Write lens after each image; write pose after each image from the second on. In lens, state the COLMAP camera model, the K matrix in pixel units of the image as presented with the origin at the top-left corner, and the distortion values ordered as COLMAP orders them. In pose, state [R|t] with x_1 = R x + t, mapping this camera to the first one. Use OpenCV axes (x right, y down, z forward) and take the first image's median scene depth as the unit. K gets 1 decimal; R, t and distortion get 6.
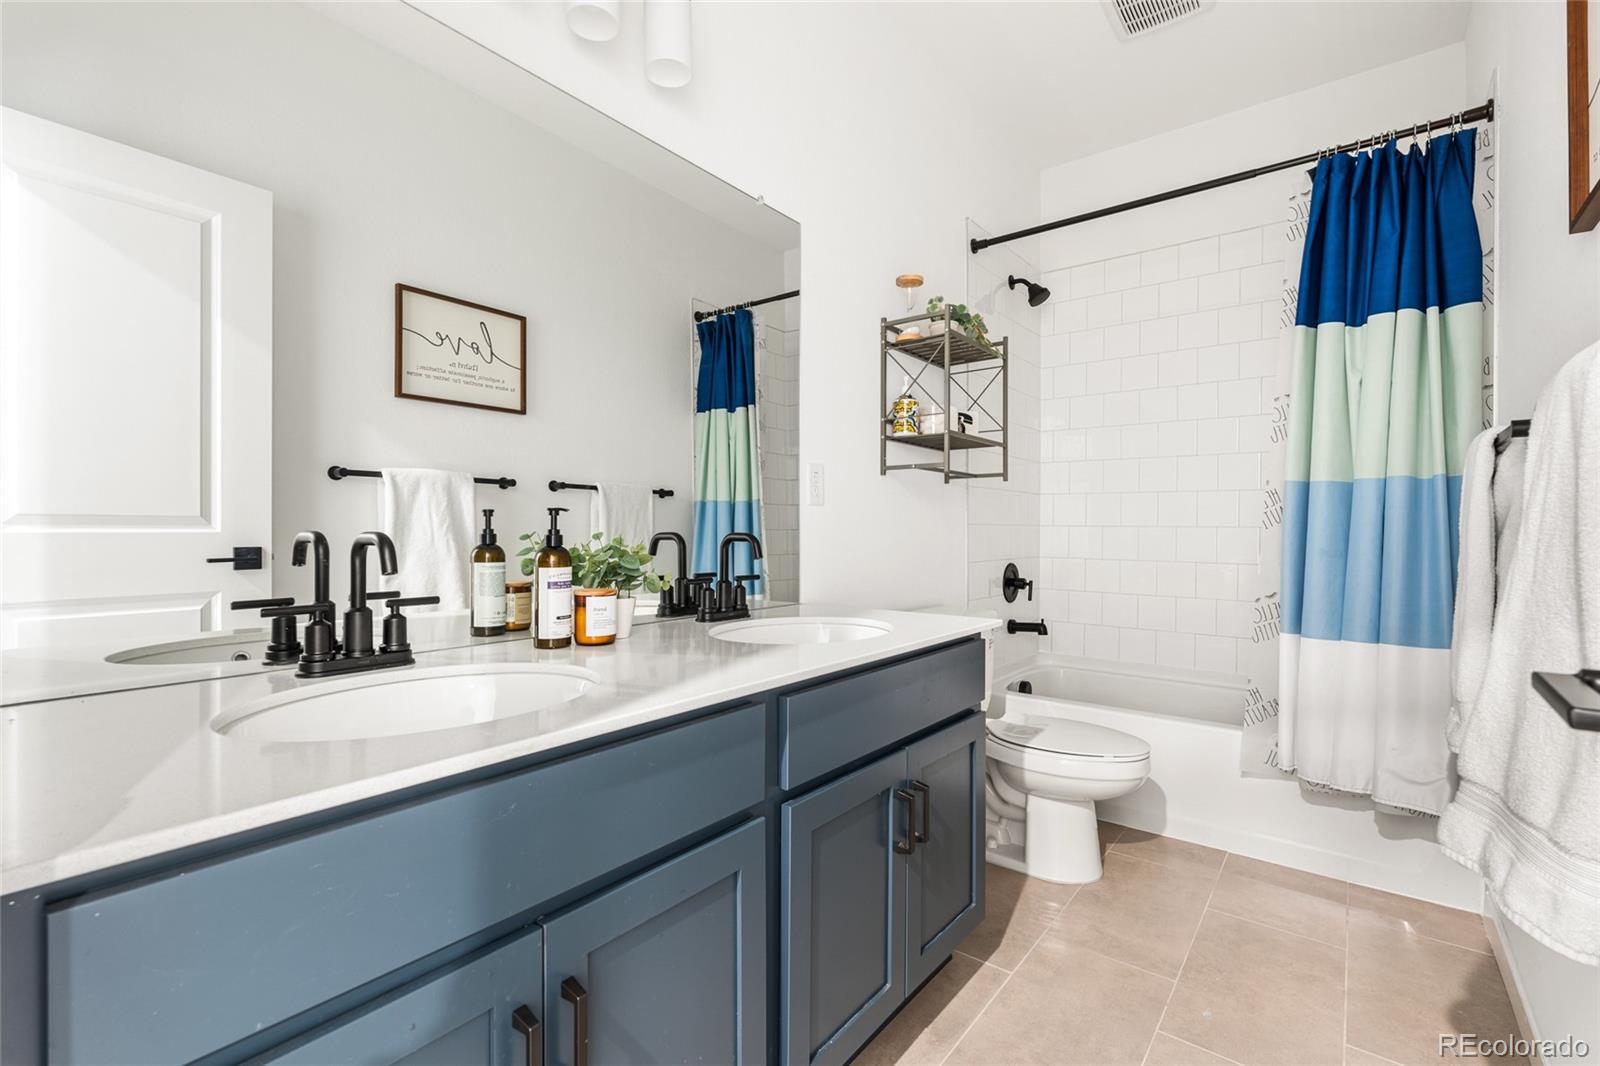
lens RADIAL K [[750.4, 0, 800.0], [0, 750.4, 533.0], [0, 0, 1]] dist [-0.001842, -0.000243]
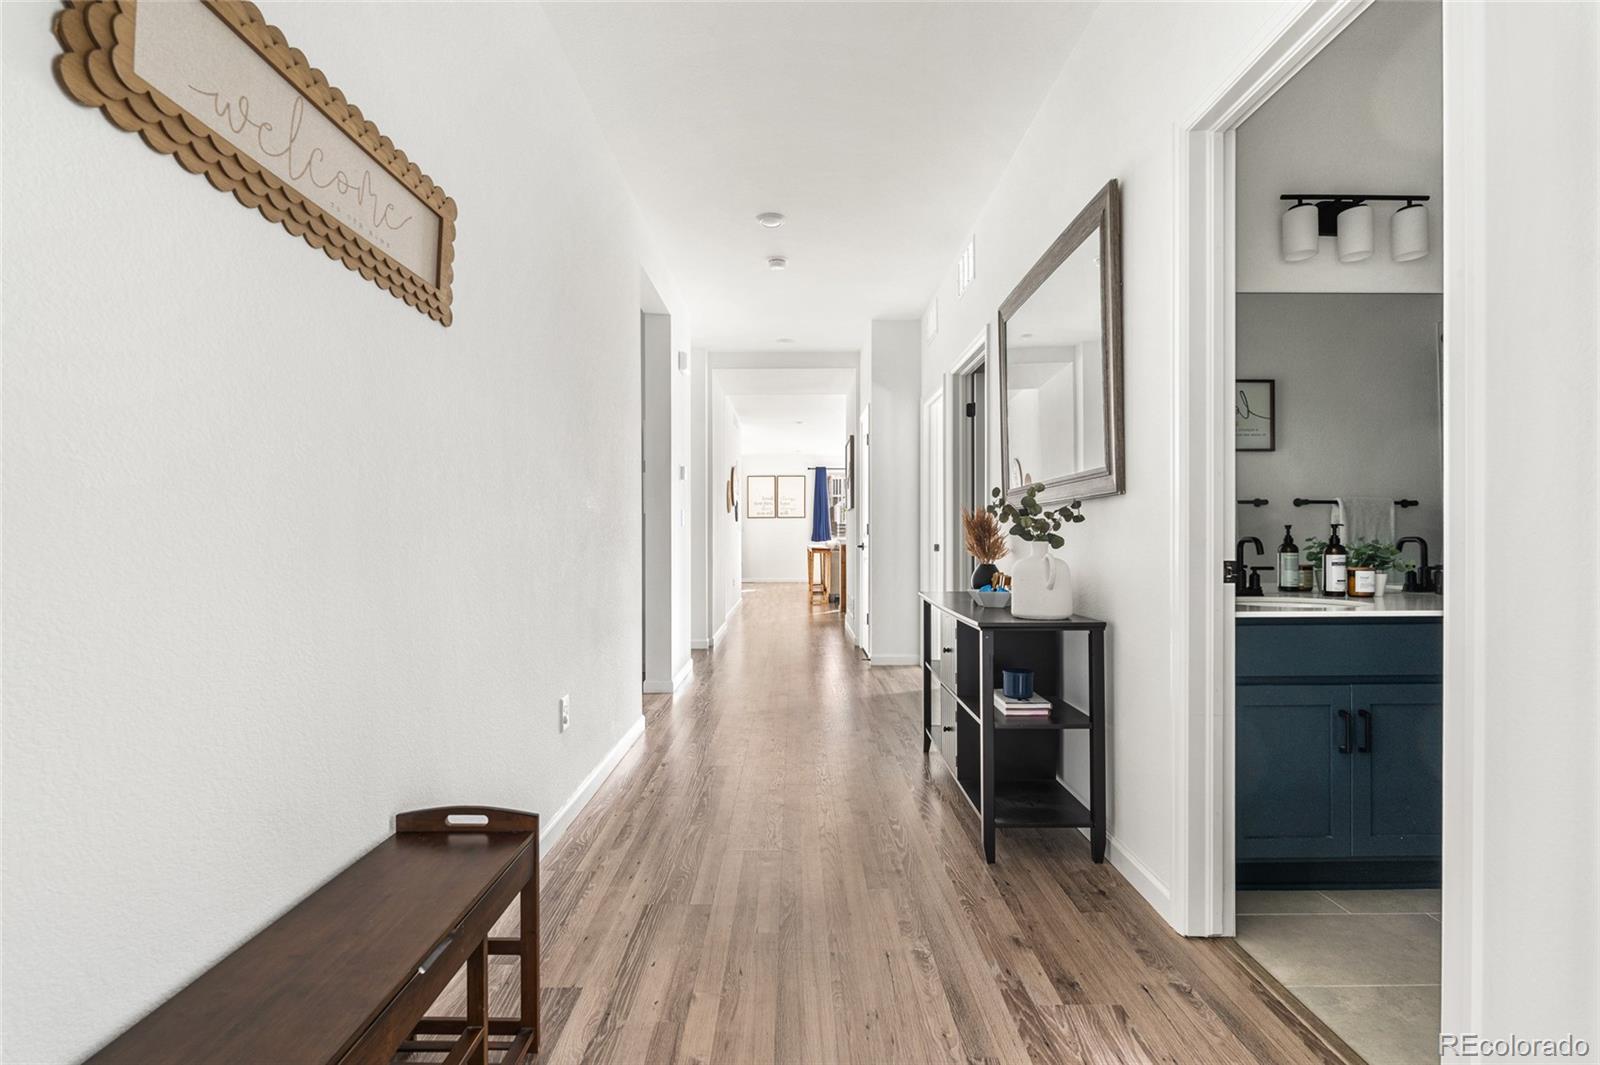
lens RADIAL K [[696.7, 0, 812.0], [0, 696.7, 534.8], [0, 0, 1]] dist [-0.000524, 0.000115]
pose [[0.632368, -0.008604, -0.774621, 0.189922], [0.002021, 0.999953, -0.009457, 0.007651], [0.774666, 0.004415, 0.632355, -1.062290]]
